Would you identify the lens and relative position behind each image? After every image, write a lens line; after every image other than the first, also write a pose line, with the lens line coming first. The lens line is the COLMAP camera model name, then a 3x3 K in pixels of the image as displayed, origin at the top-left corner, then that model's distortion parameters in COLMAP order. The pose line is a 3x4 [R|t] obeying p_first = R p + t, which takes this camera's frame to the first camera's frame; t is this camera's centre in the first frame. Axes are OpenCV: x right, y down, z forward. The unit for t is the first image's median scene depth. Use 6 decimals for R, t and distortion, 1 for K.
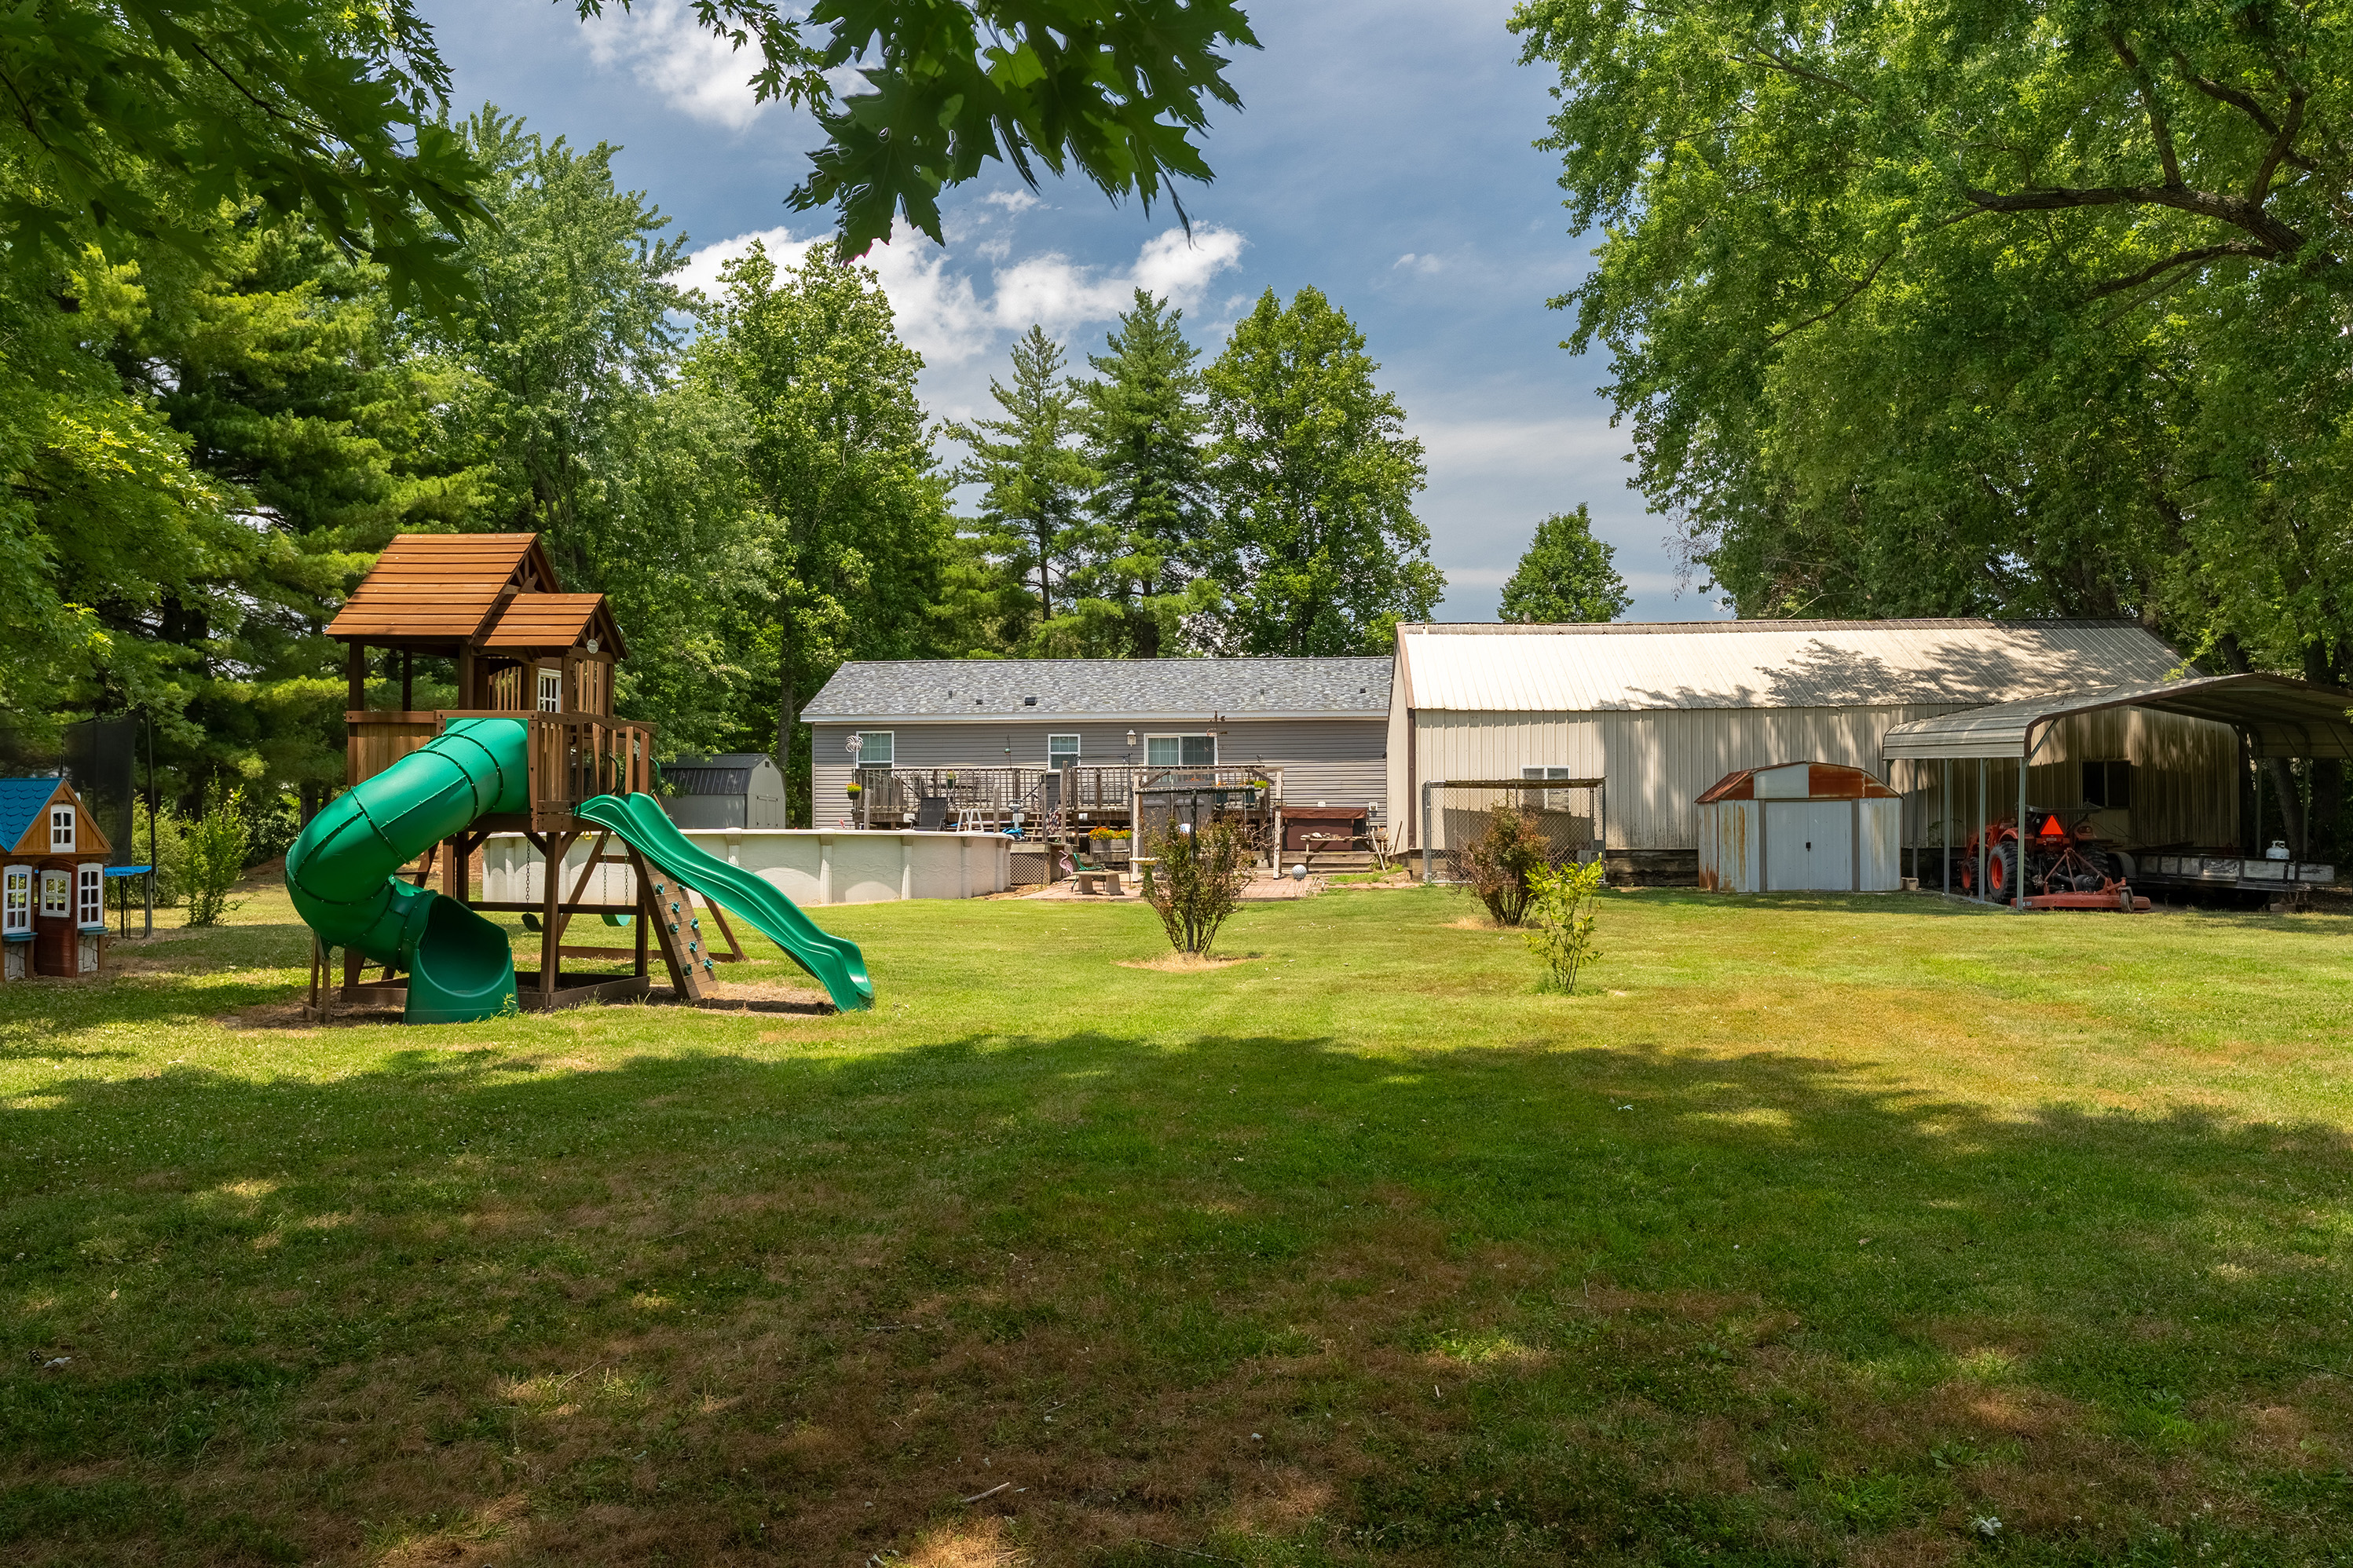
lens RADIAL K [[1955.4, 0, 1180.5], [0, 1955.4, 845.5], [0, 0, 1]] dist [-0.003947, -0.002218]
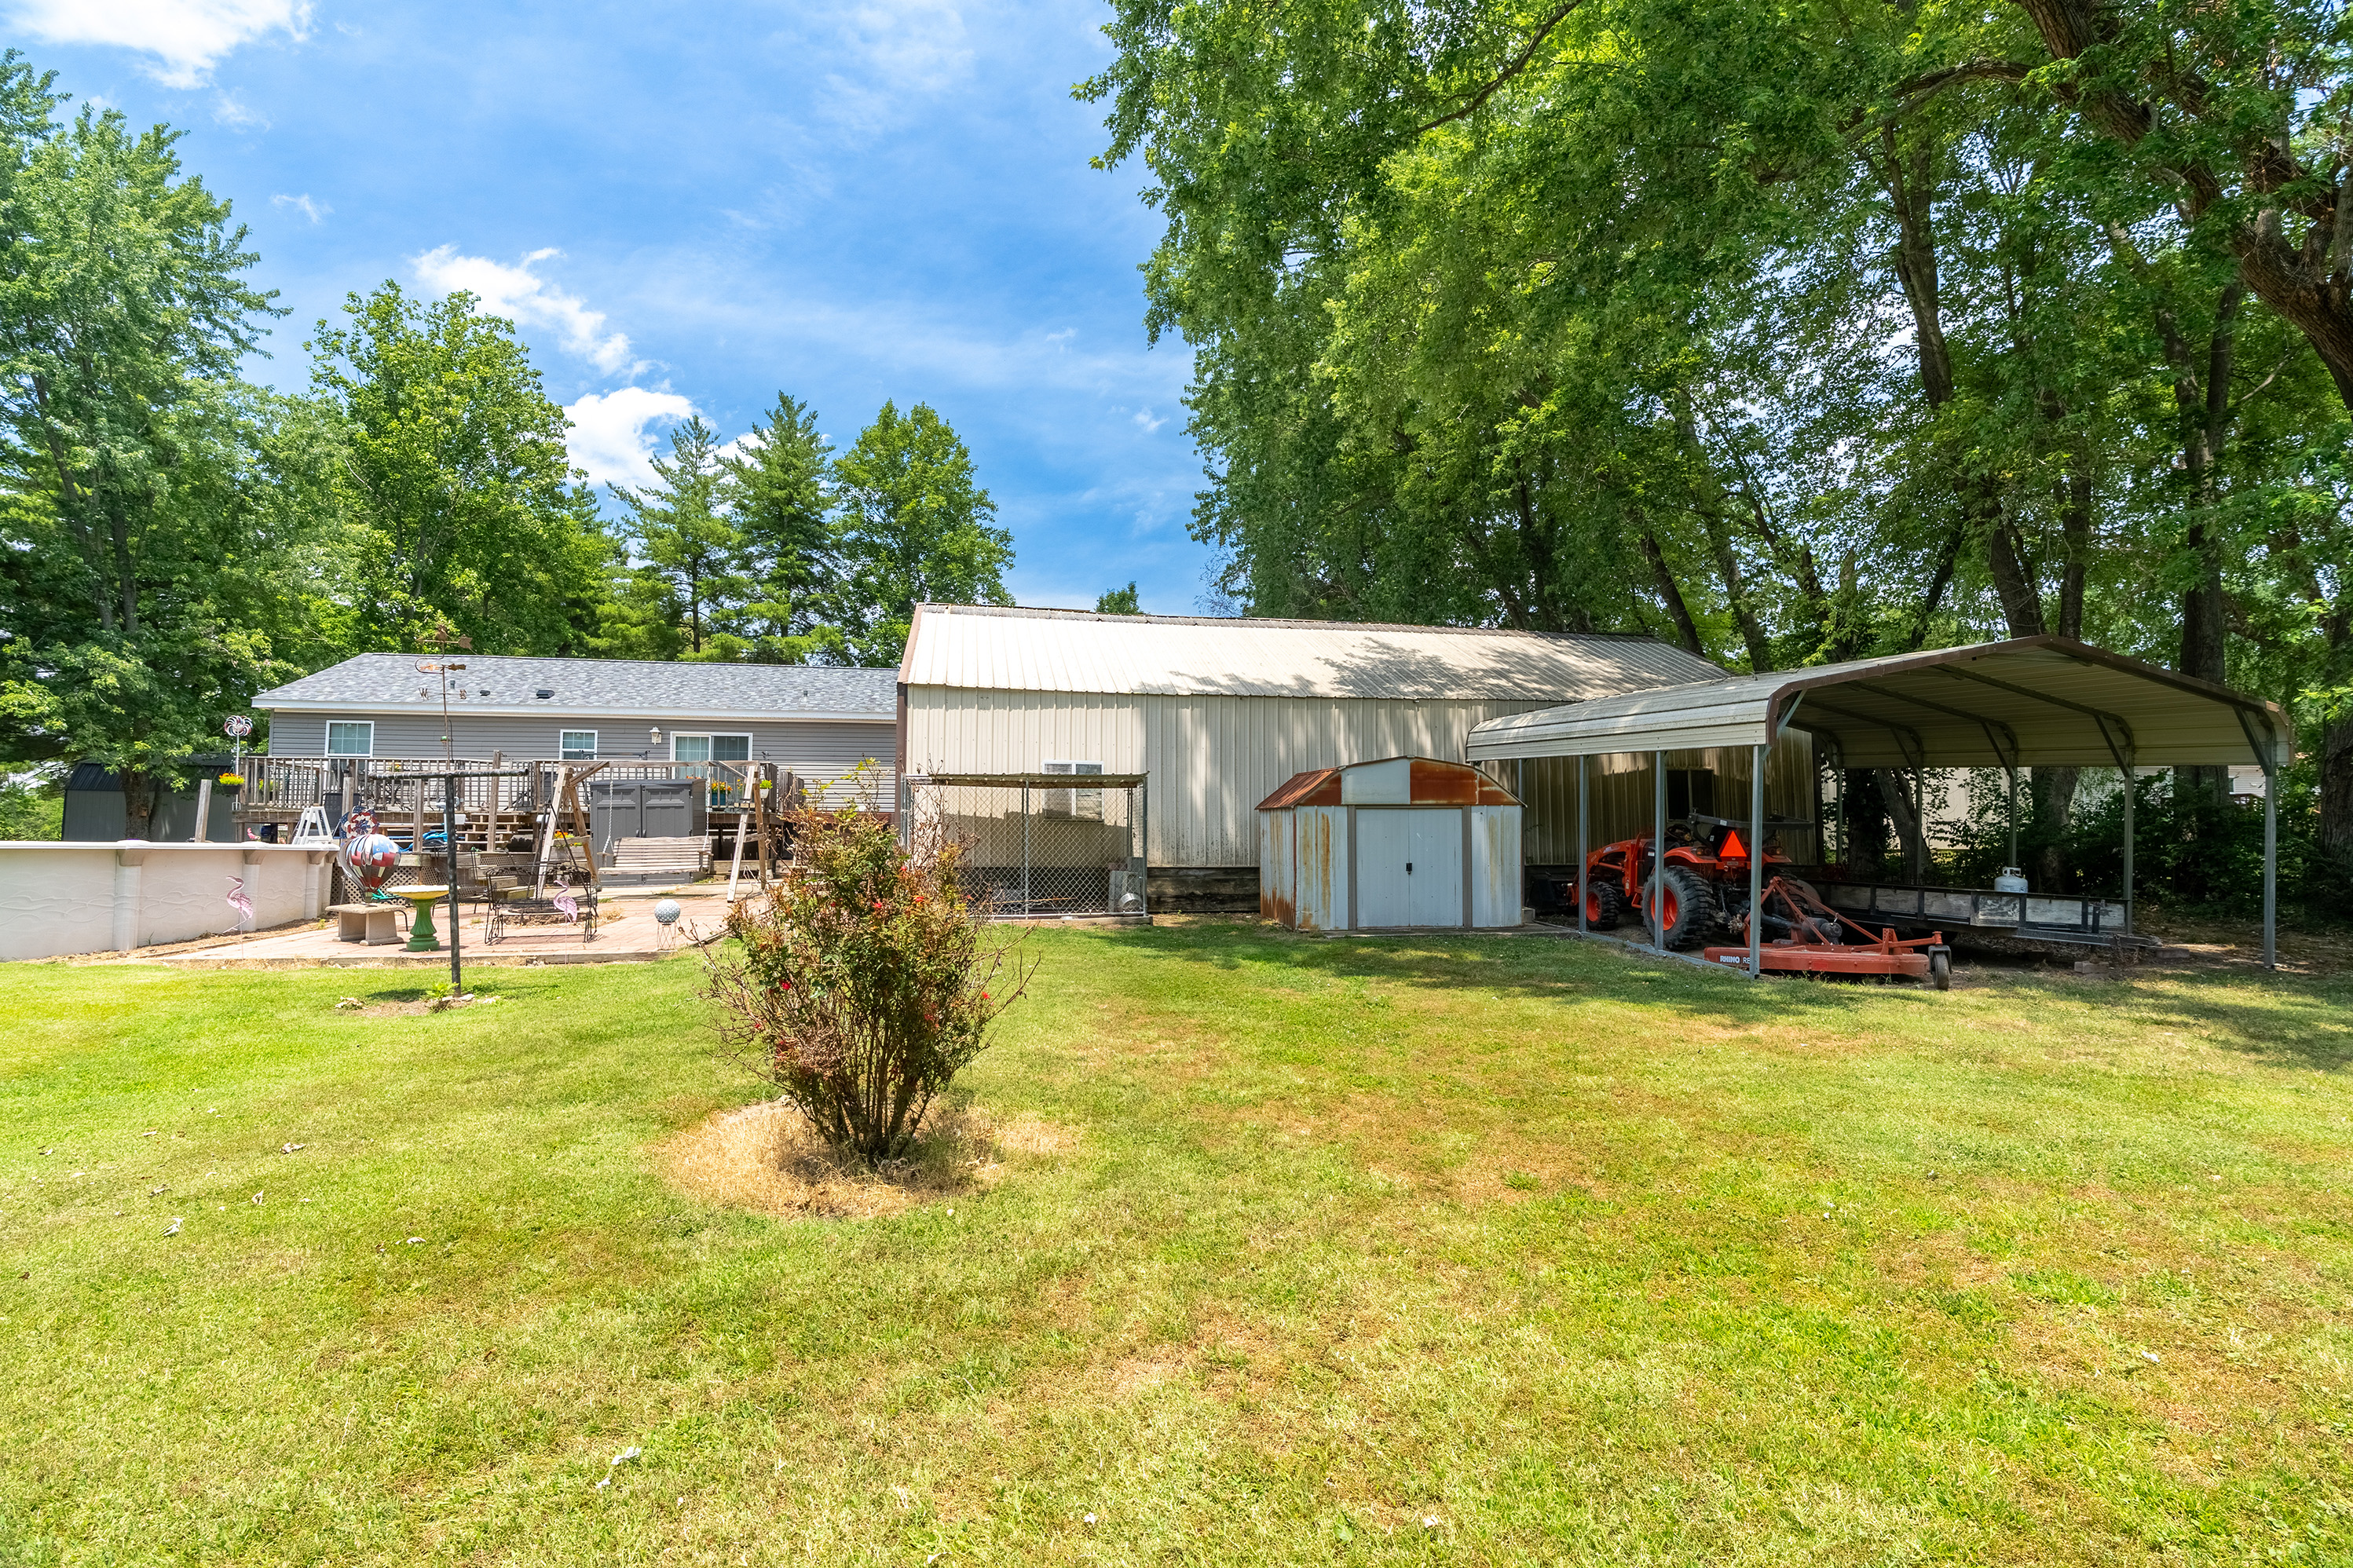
lens RADIAL K [[1095.0, 0, 1176.5], [0, 1095.0, 784.0], [0, 0, 1]] dist [-0.001737, 0.000138]
pose [[0.971057, 0.018284, 0.238145, 0.117201], [-0.006883, 0.998794, -0.048617, -0.009725], [-0.238747, 0.045571, 0.970012, 0.539715]]
